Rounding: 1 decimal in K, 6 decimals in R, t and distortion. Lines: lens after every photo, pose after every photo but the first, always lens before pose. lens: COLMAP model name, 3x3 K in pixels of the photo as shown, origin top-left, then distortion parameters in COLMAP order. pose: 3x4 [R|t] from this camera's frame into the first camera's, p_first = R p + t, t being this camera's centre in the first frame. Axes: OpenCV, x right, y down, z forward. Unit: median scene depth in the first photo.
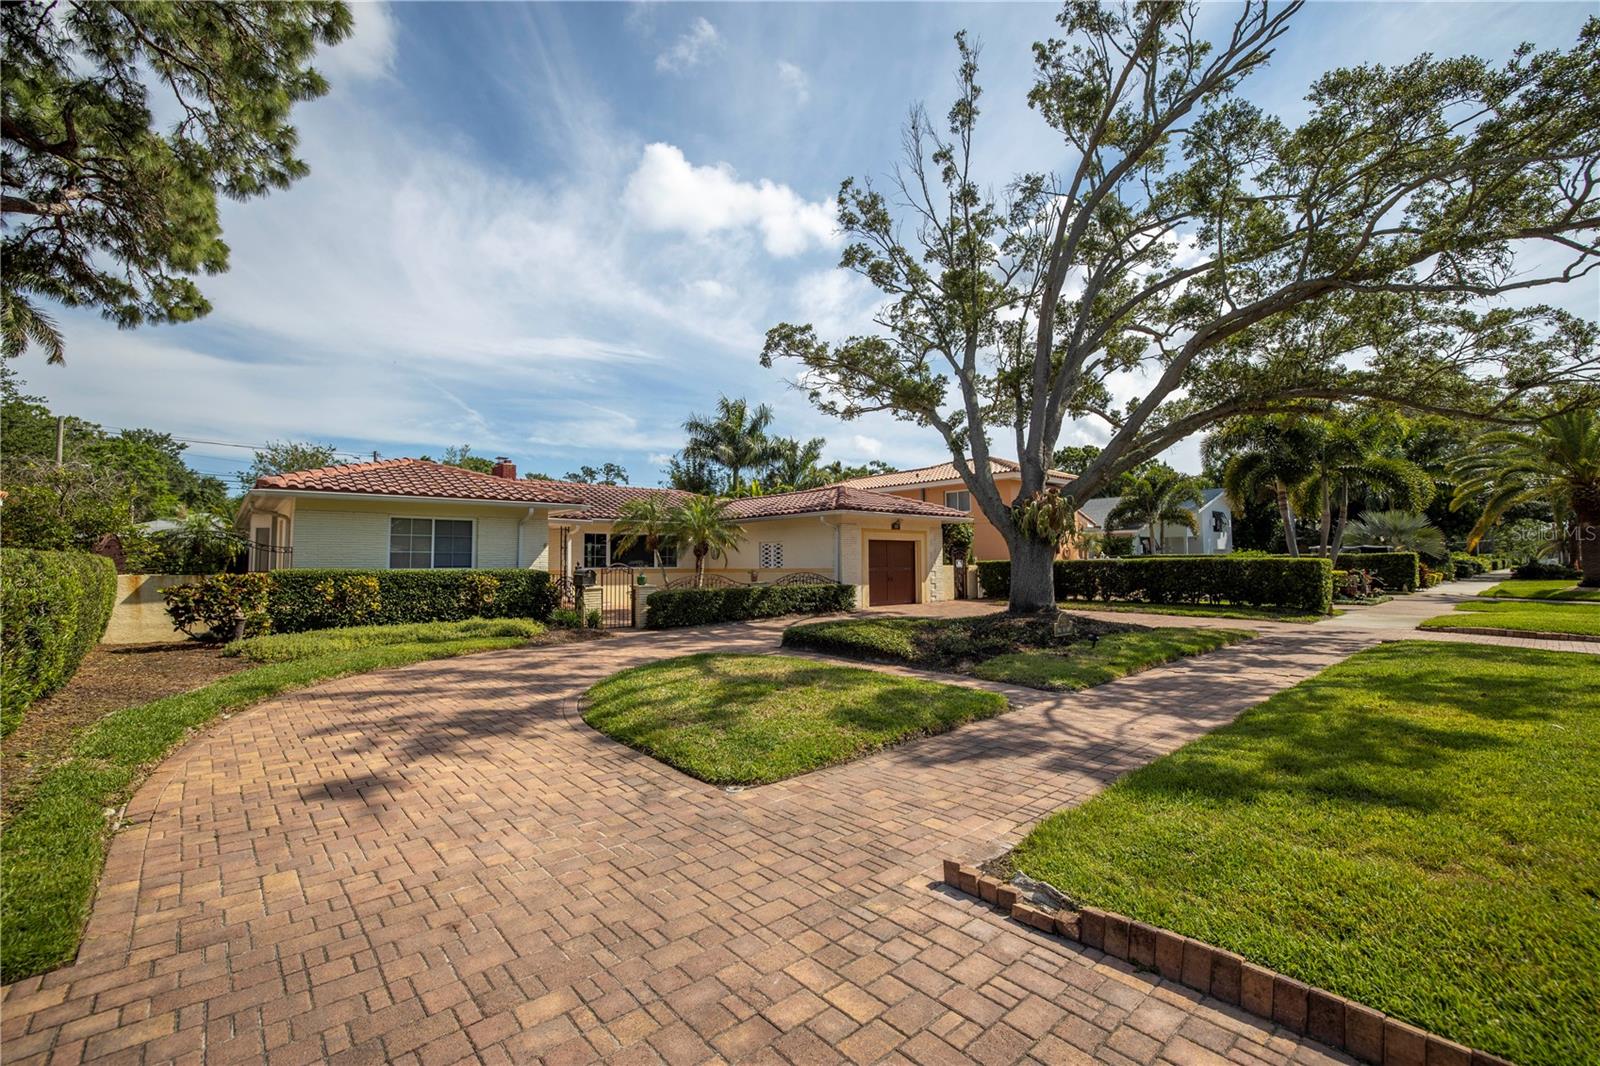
lens RADIAL K [[696.8, 0, 815.8], [0, 696.8, 536.3], [0, 0, 1]] dist [-0.017552, 0.000300]
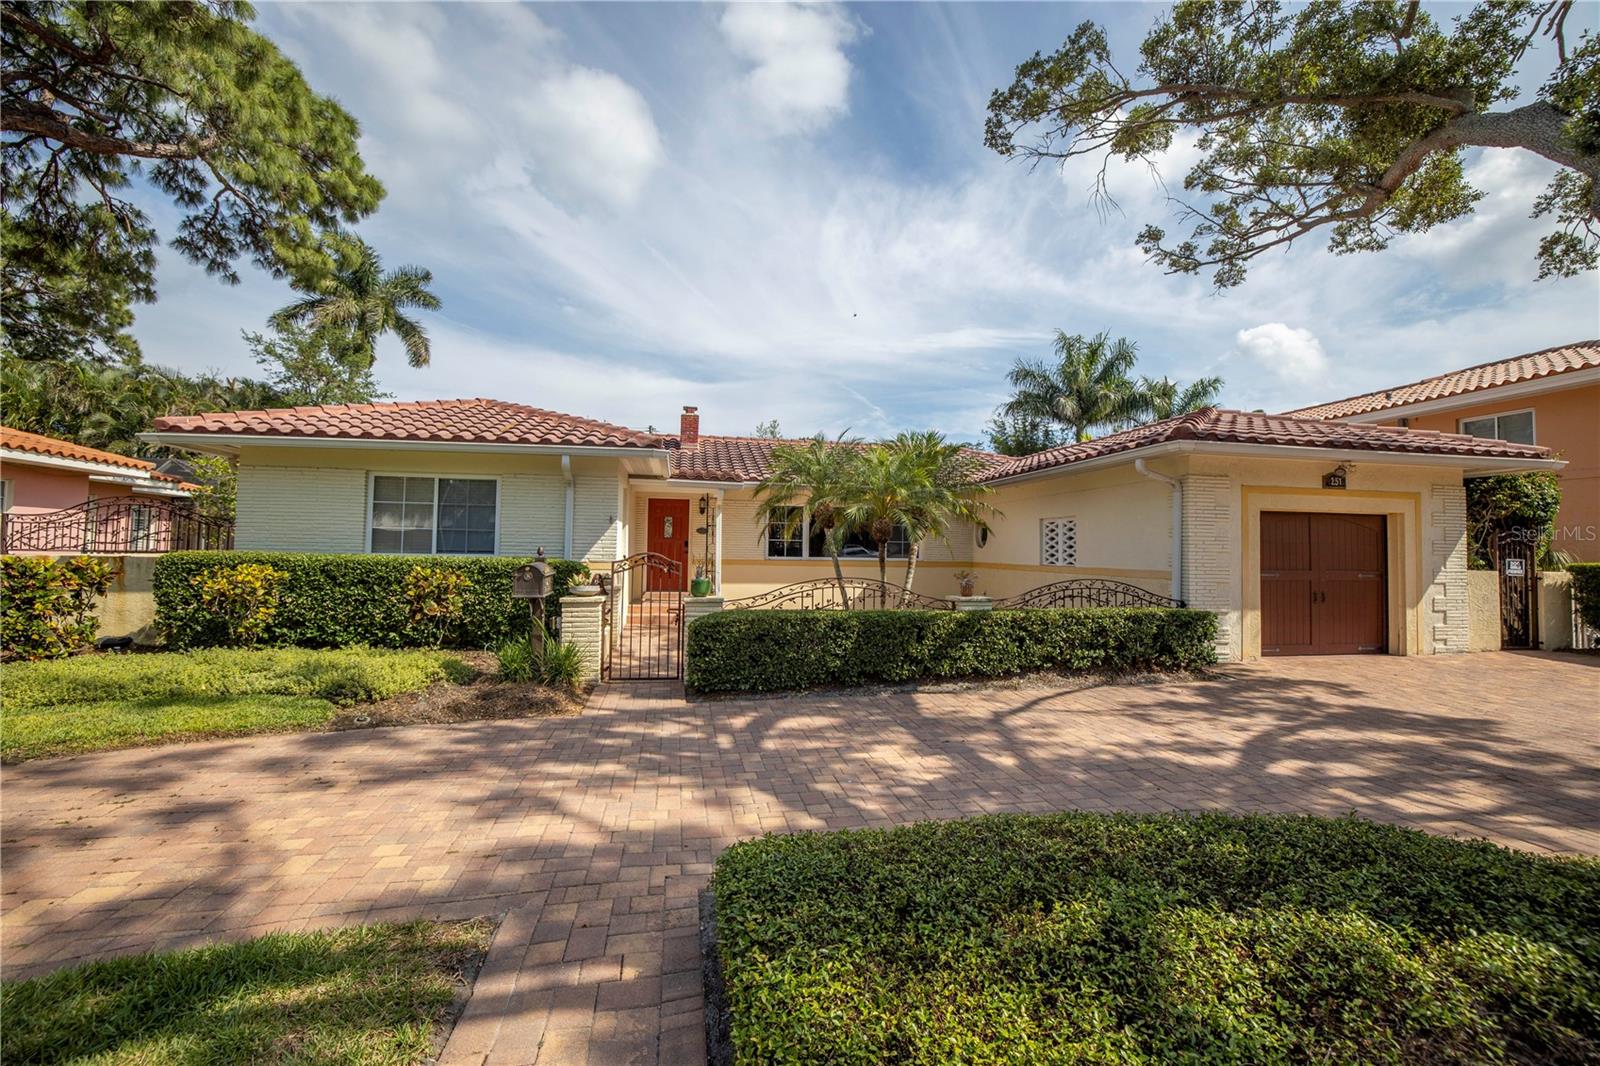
lens RADIAL K [[698.6, 0, 850.5], [0, 698.6, 539.4], [0, 0, 1]] dist [-0.017812, 0.000283]
pose [[0.865443, 0.009505, -0.500917, 0.036934], [-0.000497, 0.999836, 0.018113, 0.008038], [0.501007, -0.015427, 0.865306, 0.249092]]
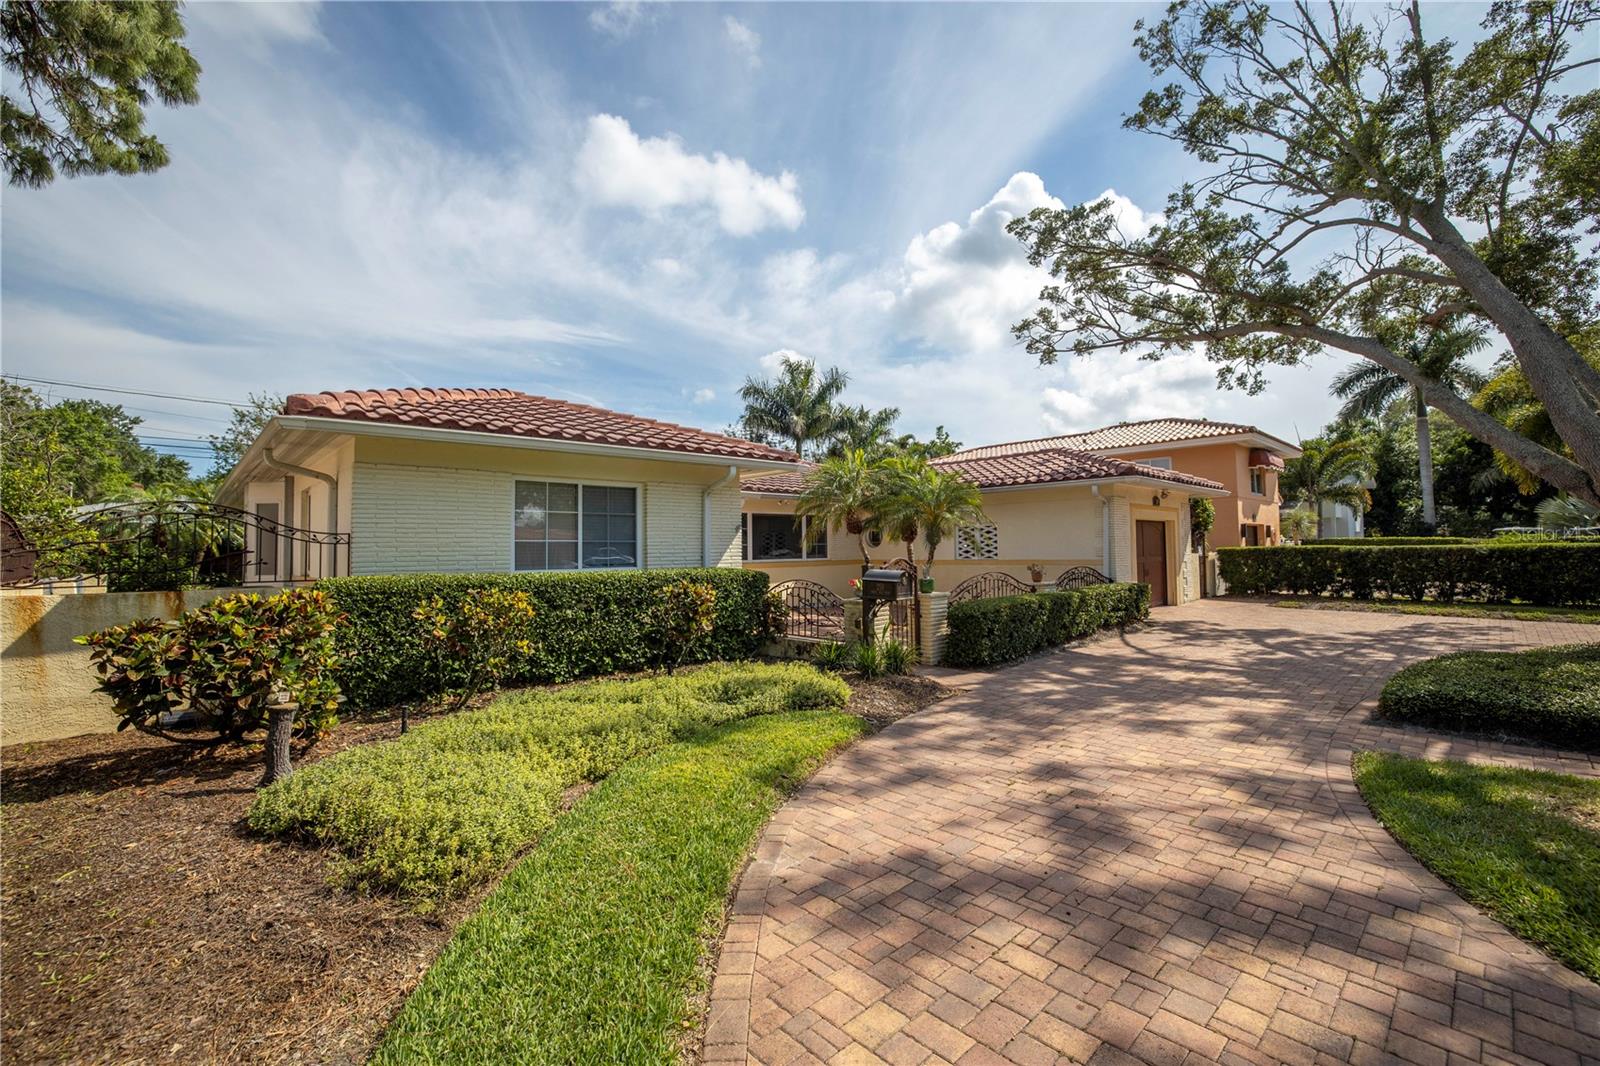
lens RADIAL K [[676.4, 0, 803.3], [0, 676.4, 576.1], [0, 0, 1]] dist [-0.033435, -0.000921]
pose [[0.998969, -0.008265, 0.044637, -0.153779], [0.004764, 0.996945, 0.077959, 0.003608], [-0.045145, -0.077666, 0.995957, 0.169092]]
